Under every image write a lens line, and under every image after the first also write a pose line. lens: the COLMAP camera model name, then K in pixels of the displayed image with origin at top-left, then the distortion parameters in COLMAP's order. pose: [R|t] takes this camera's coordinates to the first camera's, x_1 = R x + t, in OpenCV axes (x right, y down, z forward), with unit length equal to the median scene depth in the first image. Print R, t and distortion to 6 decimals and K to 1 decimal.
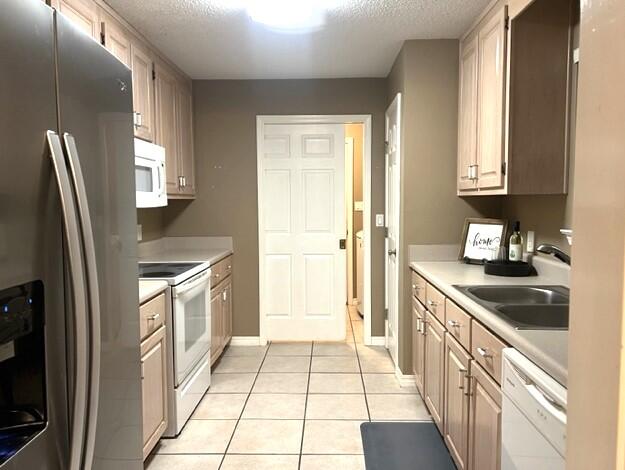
lens RADIAL K [[468.1, 0, 312.5], [0, 468.1, 235.0], [0, 0, 1]] dist [0.084465, -0.113723]
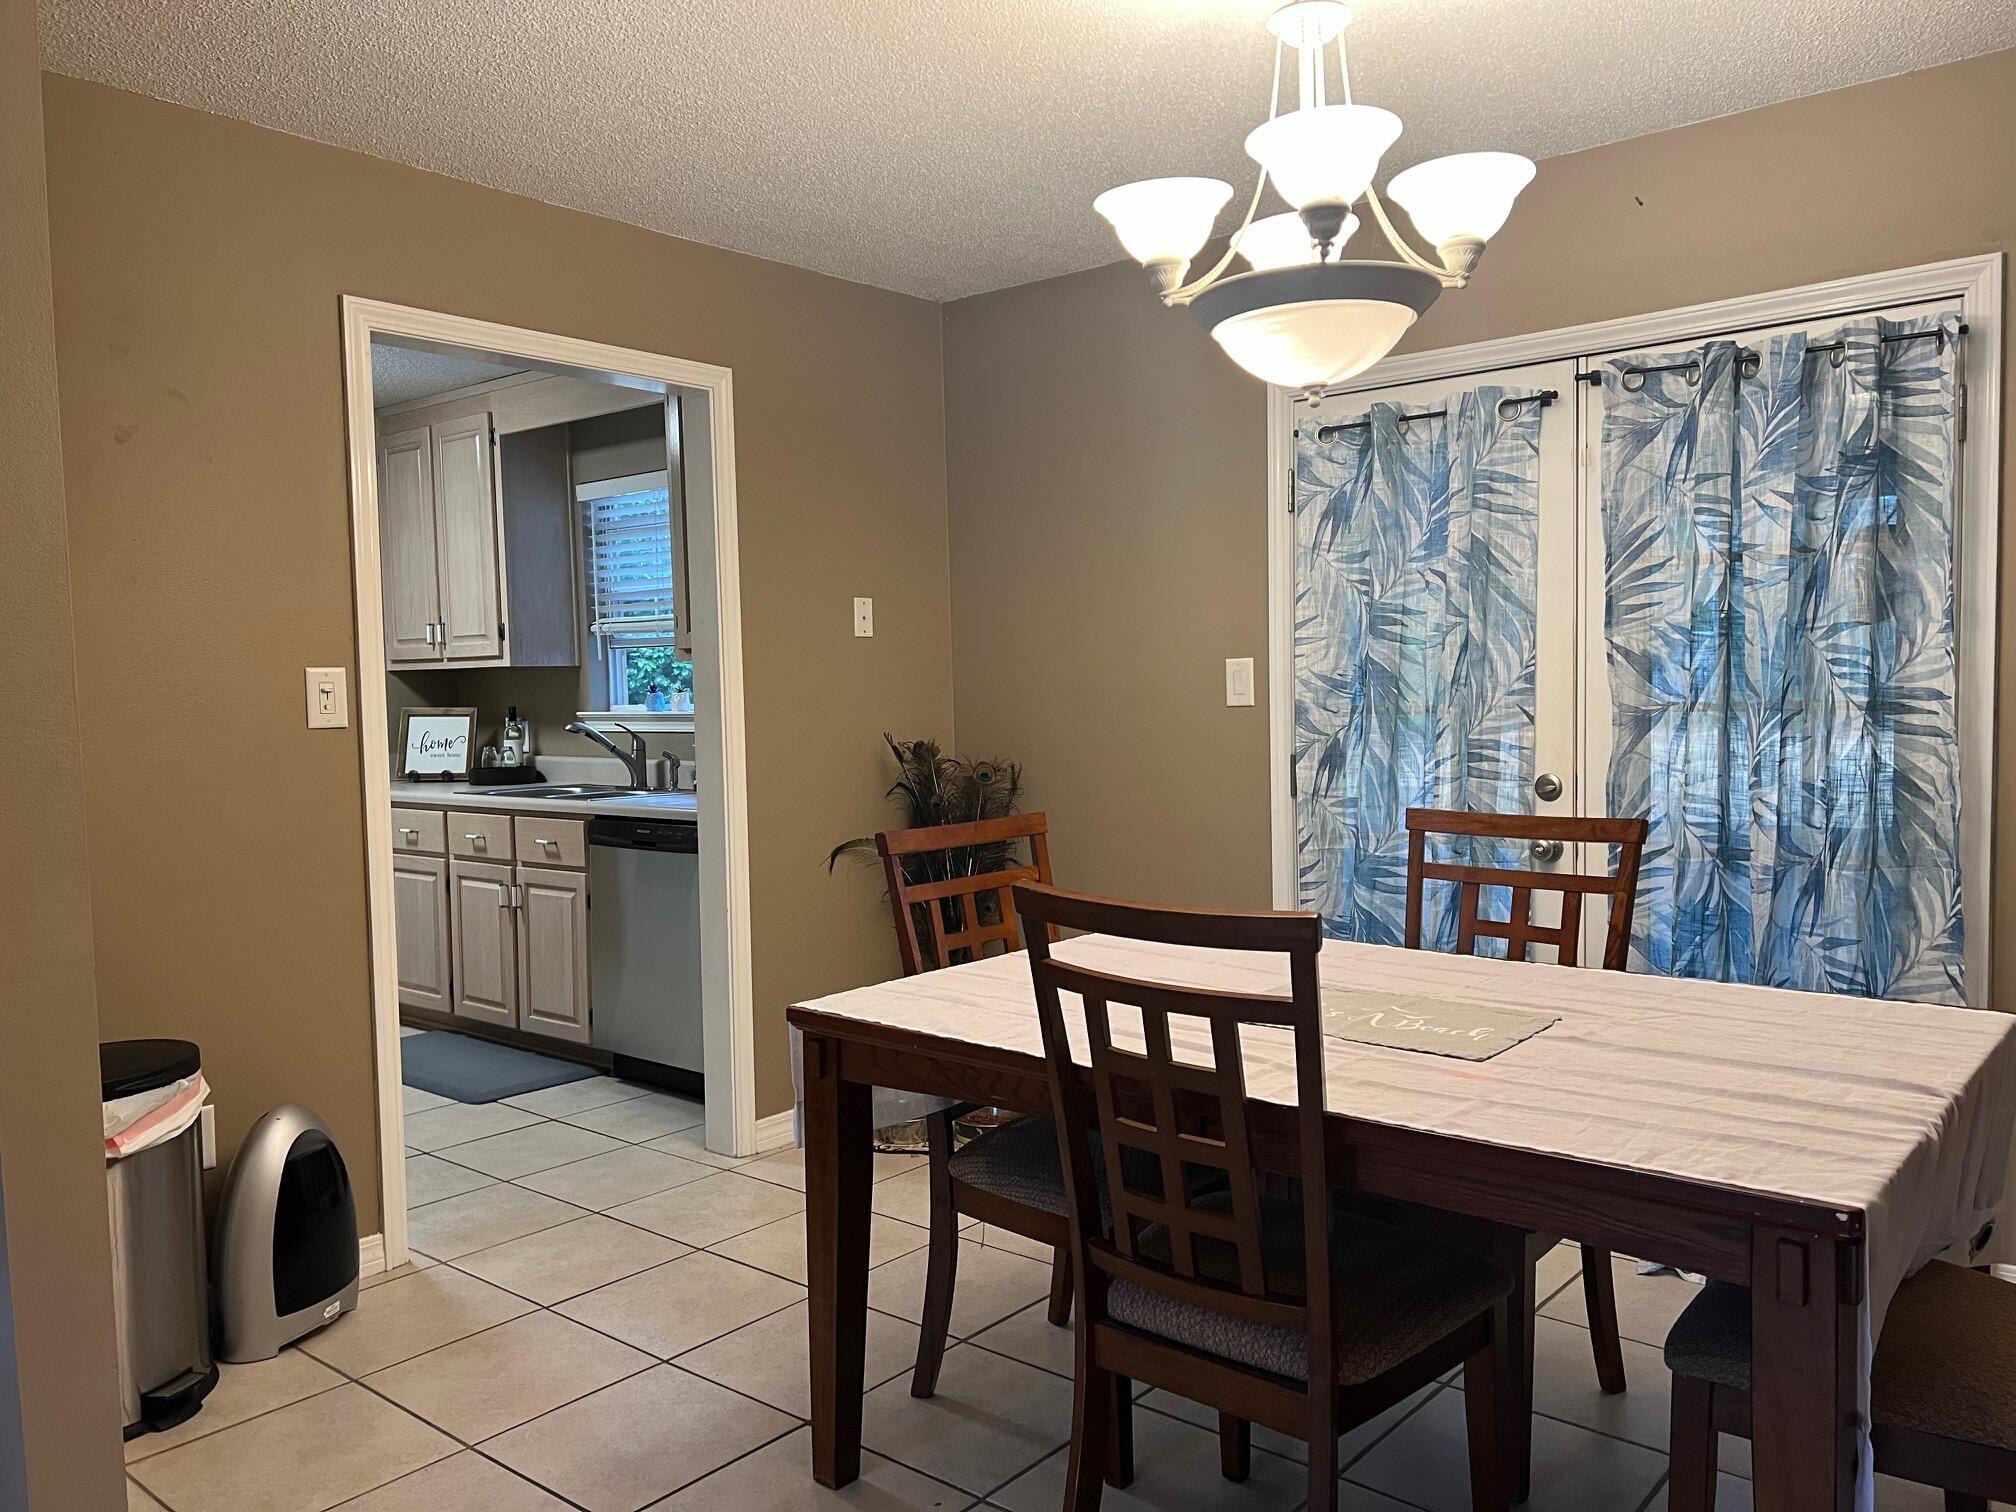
lens RADIAL K [[1512.2, 0, 1019.9], [0, 1512.2, 762.7], [0, 0, 1]] dist [0.030308, 0.002763]
pose [[0.611868, -0.048218, 0.789489, -0.815313], [0.072946, 0.997326, 0.004377, 0.092949], [-0.787589, 0.054912, 0.613750, -0.890890]]
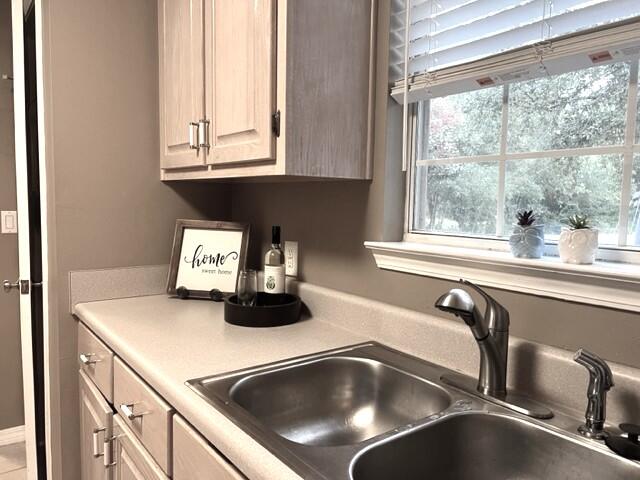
lens RADIAL K [[479.3, 0, 320.0], [0, 479.3, 240.0], [0, 0, 1]] dist [0.084465, -0.113723]
pose [[0.774257, -0.029061, 0.632204, 0.096903], [0.019460, 0.999566, 0.022115, -0.022826], [-0.632572, -0.004820, 0.774486, 0.487046]]
